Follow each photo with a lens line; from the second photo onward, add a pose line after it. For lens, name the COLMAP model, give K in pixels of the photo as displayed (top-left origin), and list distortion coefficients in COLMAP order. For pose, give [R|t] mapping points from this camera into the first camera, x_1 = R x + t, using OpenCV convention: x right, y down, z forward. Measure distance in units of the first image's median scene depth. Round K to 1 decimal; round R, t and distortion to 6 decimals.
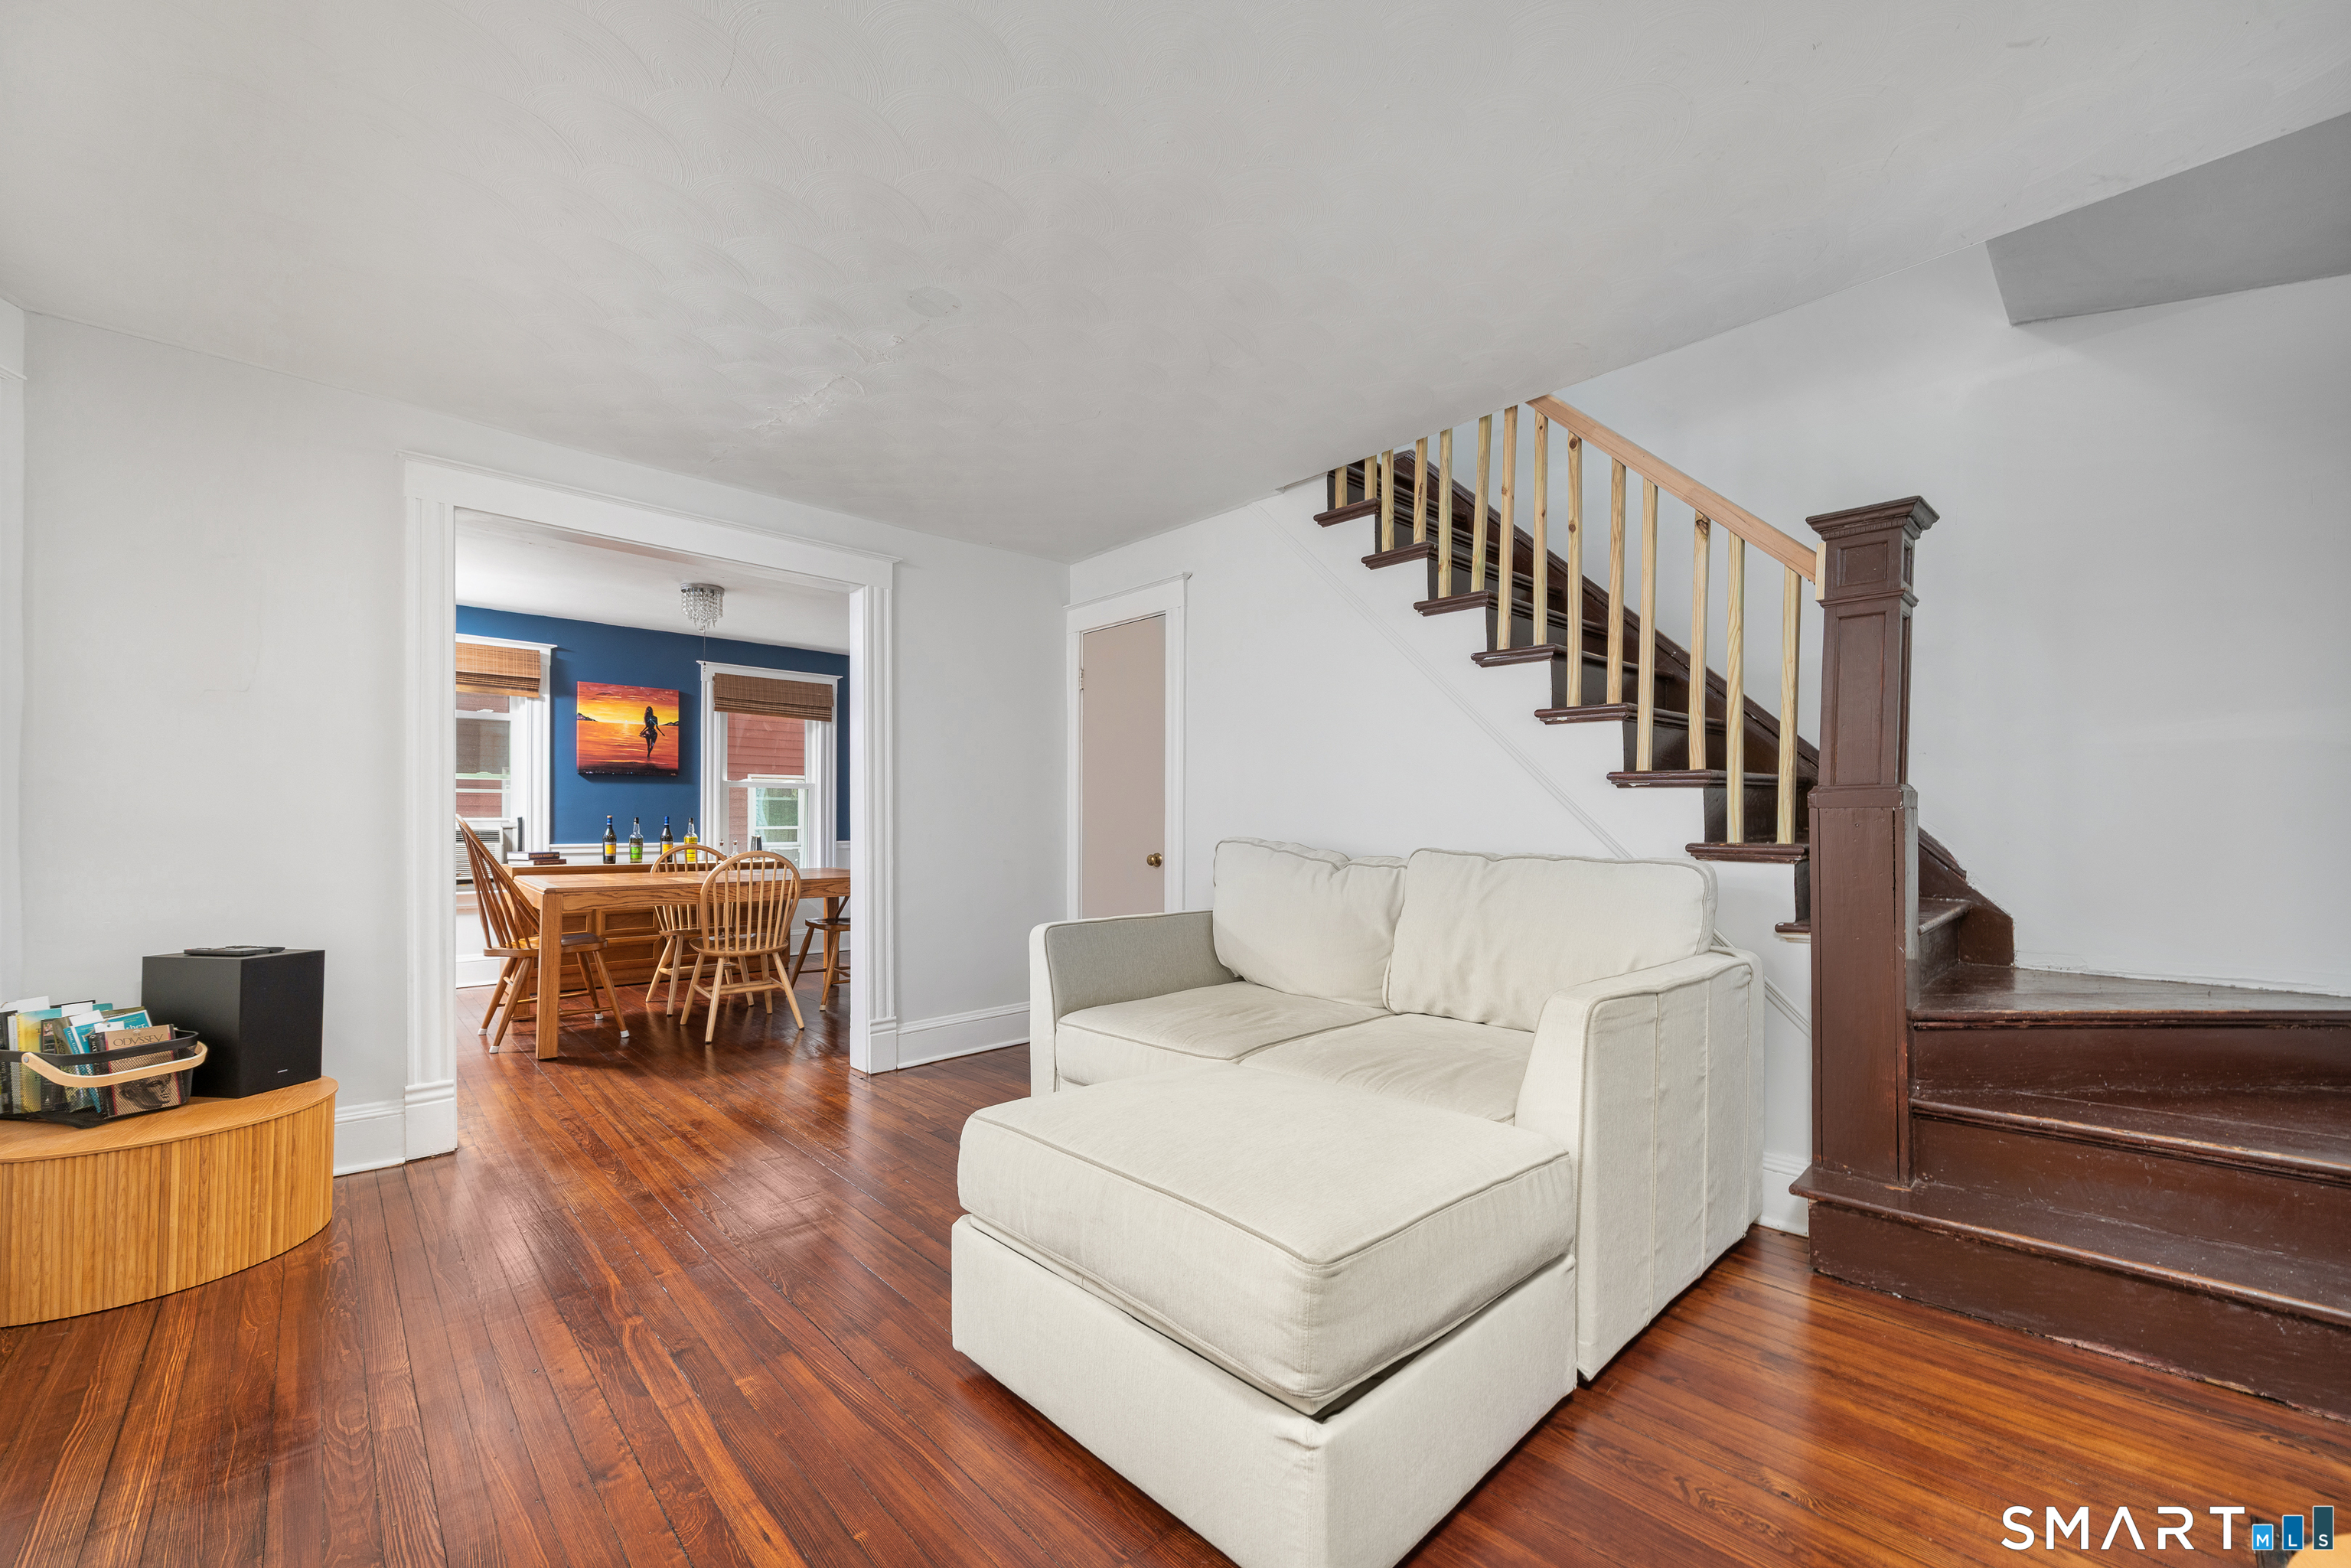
lens RADIAL K [[919.6, 0, 1168.4], [0, 919.6, 822.5], [0, 0, 1]] dist [-0.000185, 0.000019]
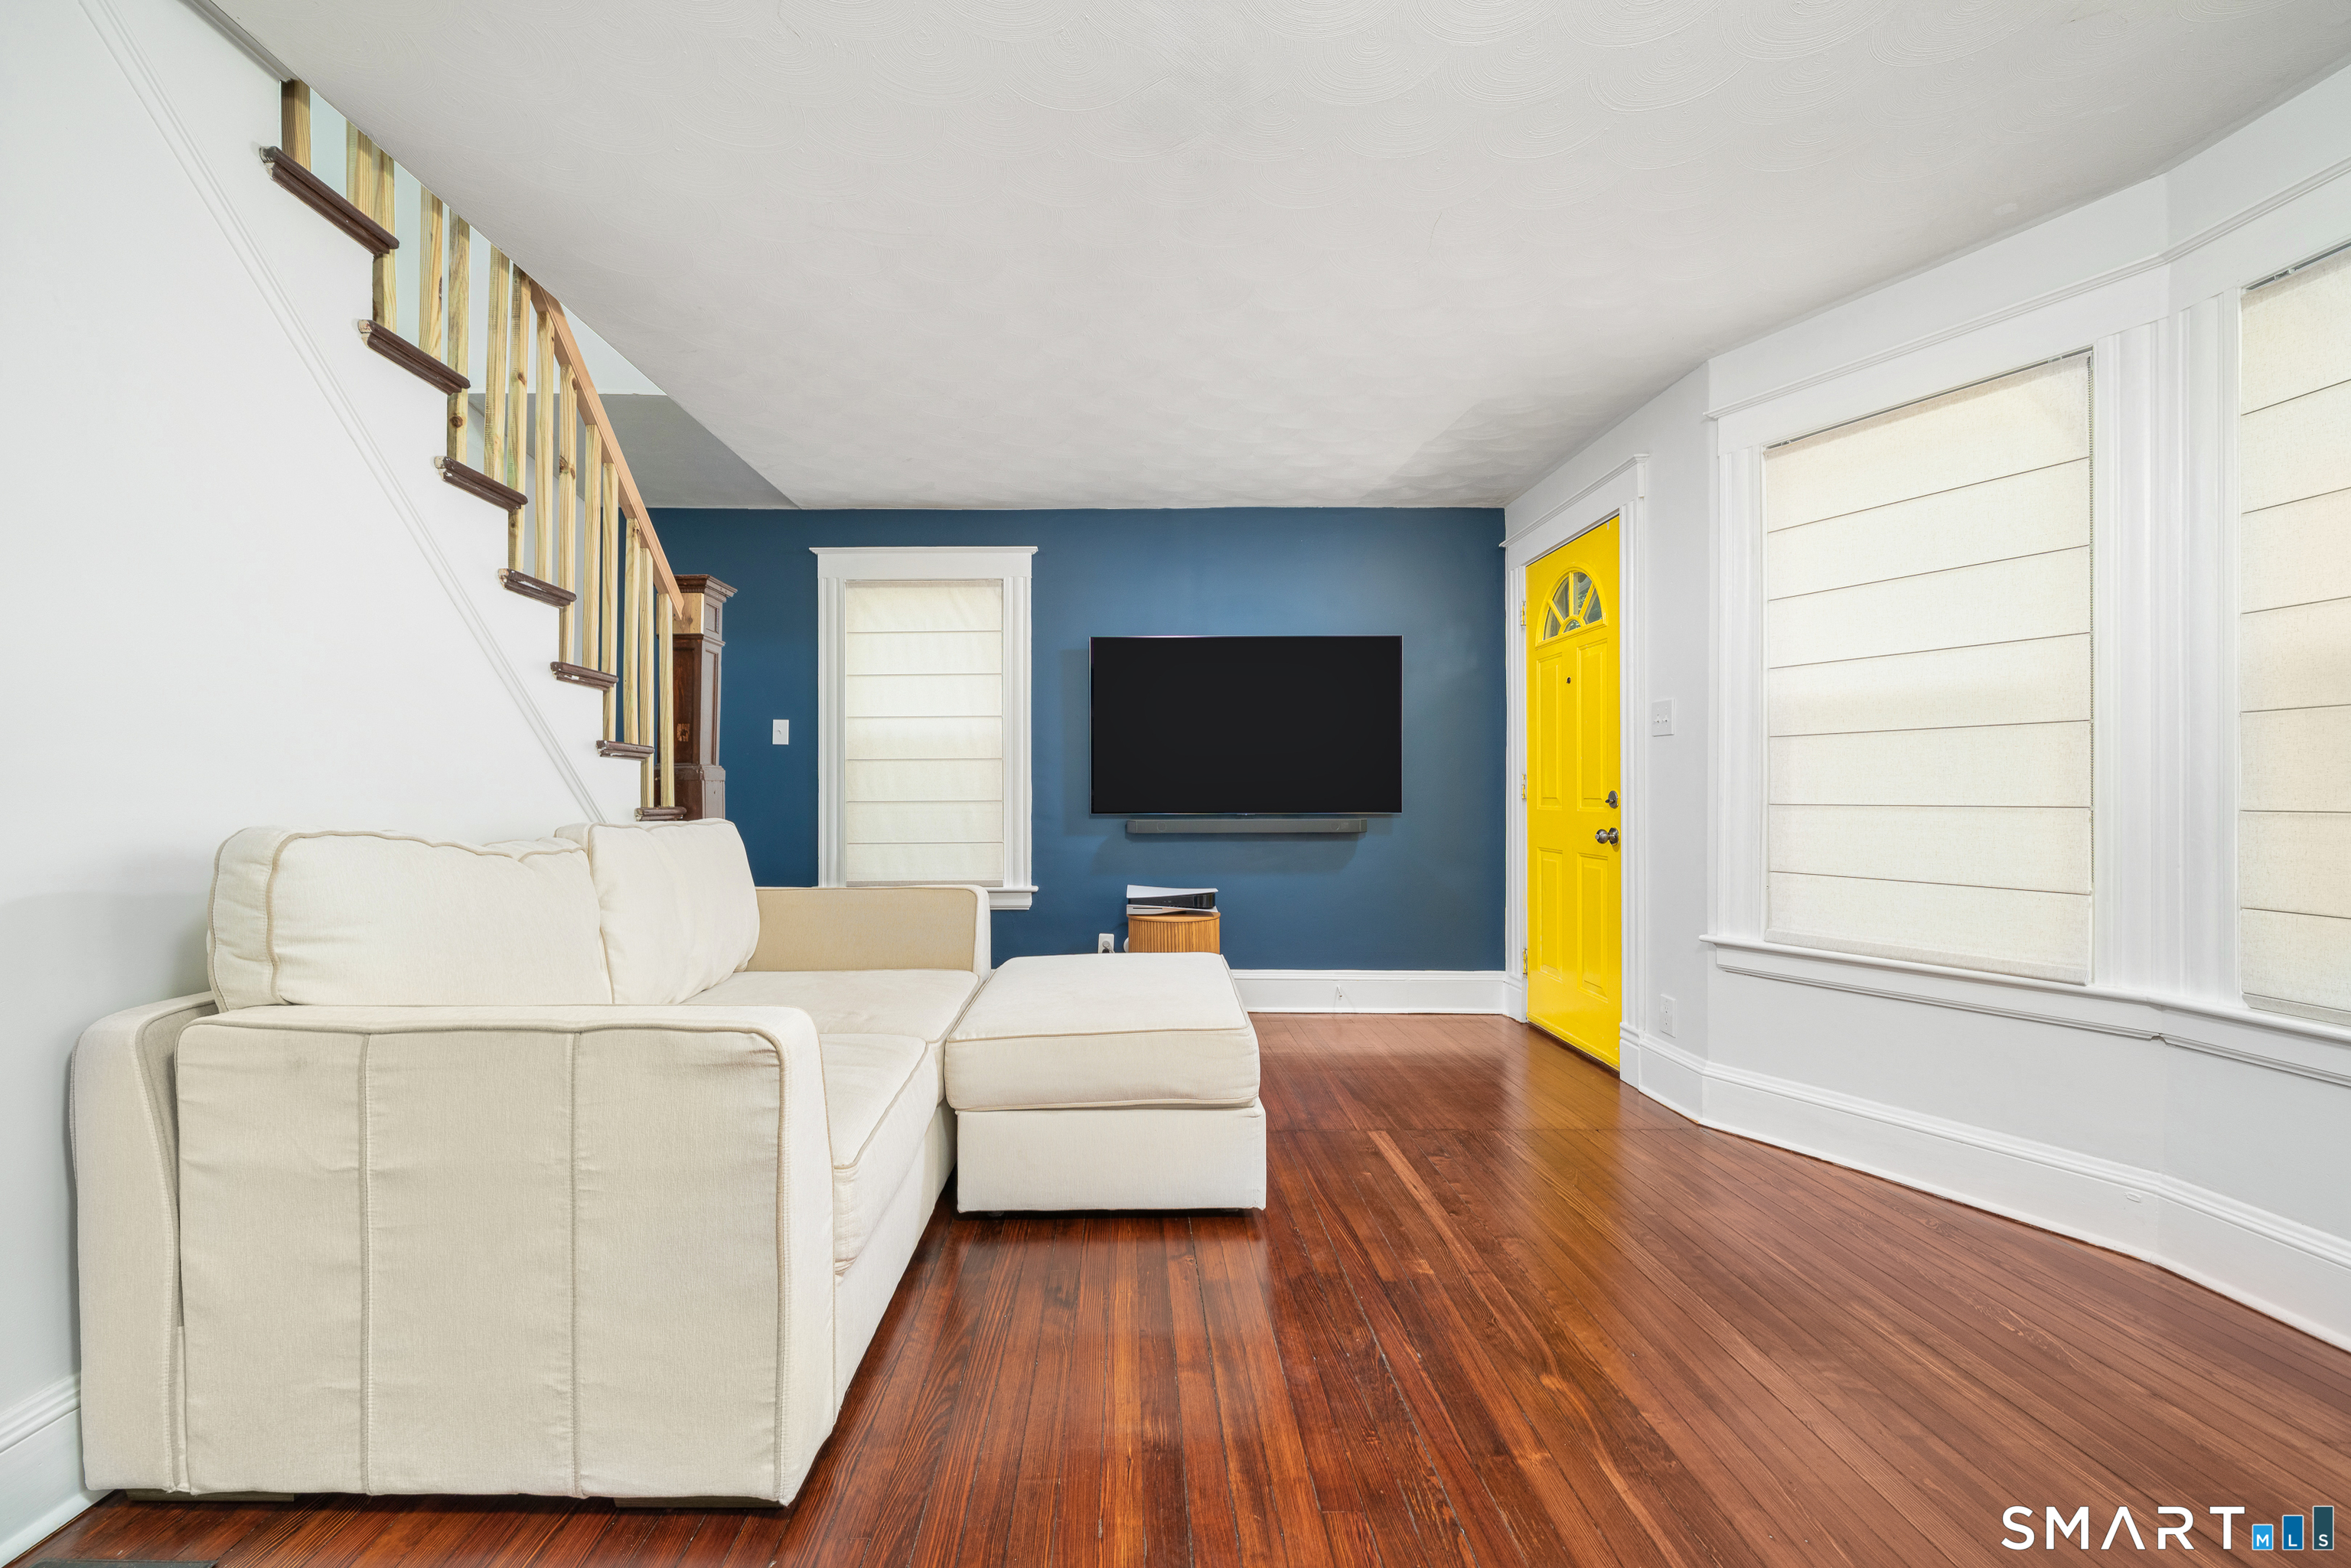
lens RADIAL K [[925.0, 0, 1114.2], [0, 925.0, 787.6], [0, 0, 1]] dist [-0.000956, -0.000121]
pose [[-0.725426, 0.002648, 0.688295, -0.672587], [0.000991, 0.999996, -0.002803, 0.001616], [-0.688299, -0.001352, -0.725426, 1.454259]]
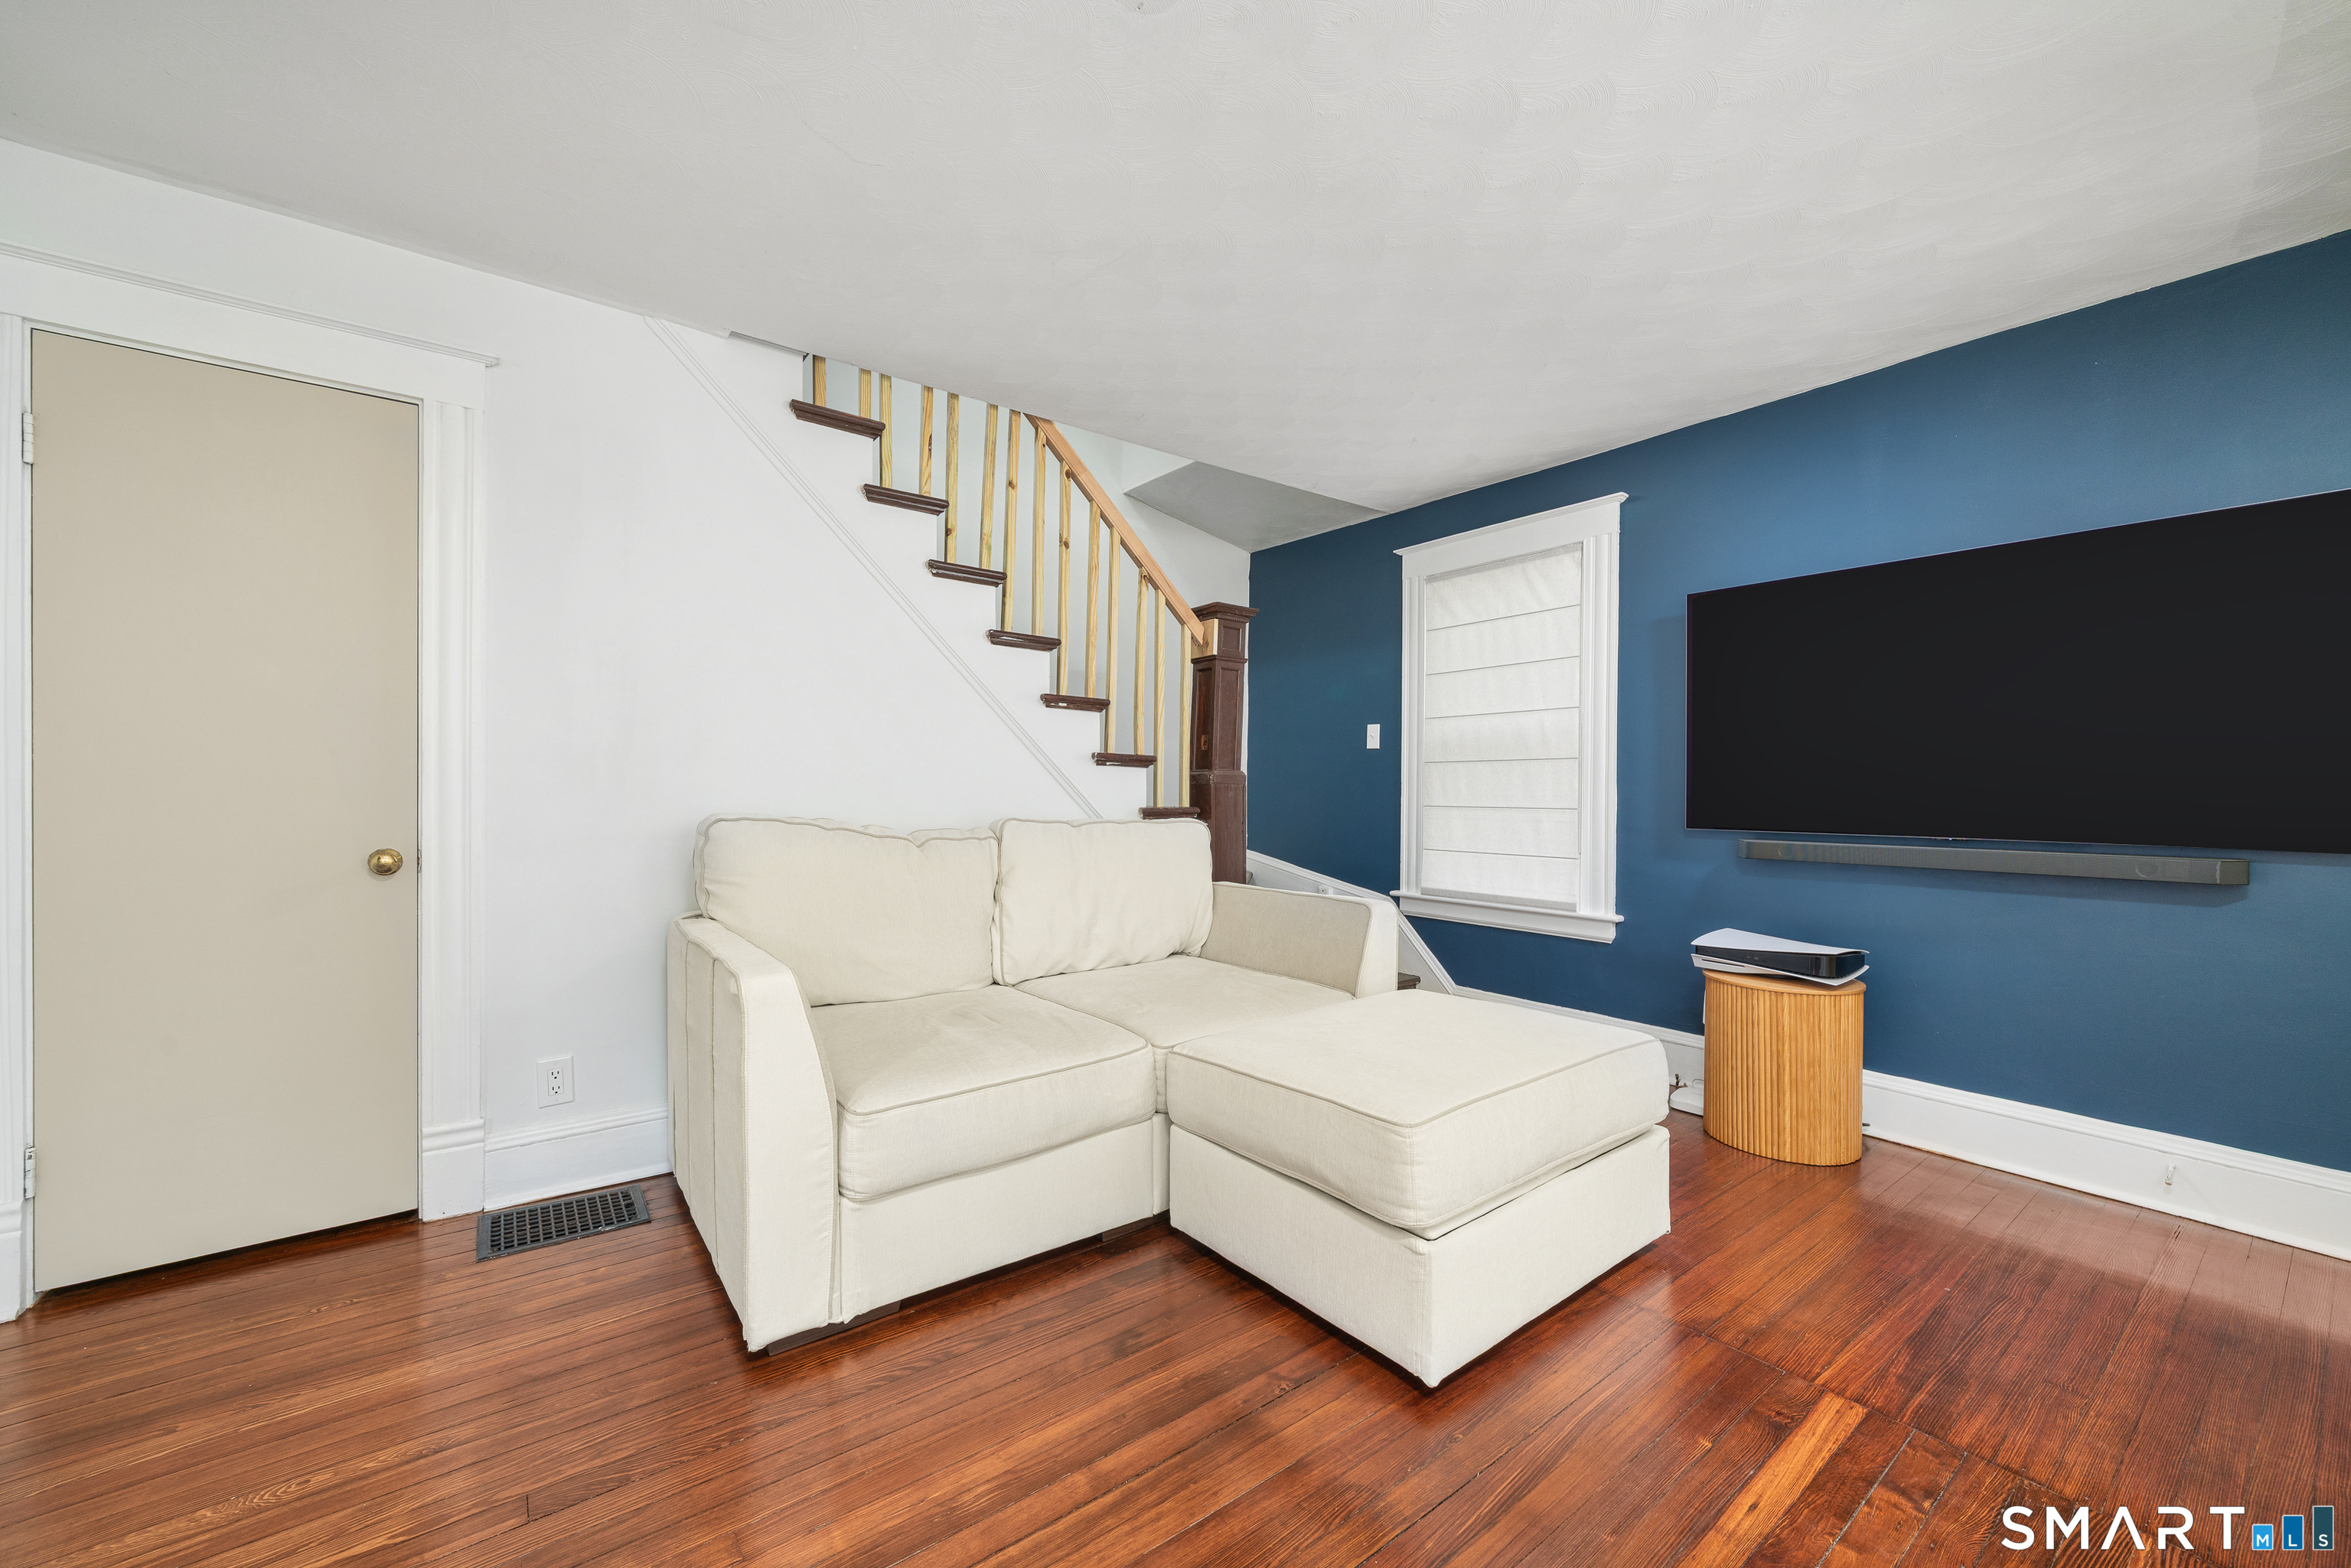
lens RADIAL K [[907.3, 0, 1171.4], [0, 907.3, 795.8], [0, 0, 1]] dist [-0.000478, 0.000018]
pose [[0.103374, -0.008289, 0.994608, -0.801138], [-0.006487, 0.999938, 0.009007, -0.007196], [-0.994621, -0.007383, 0.103313, 0.826720]]
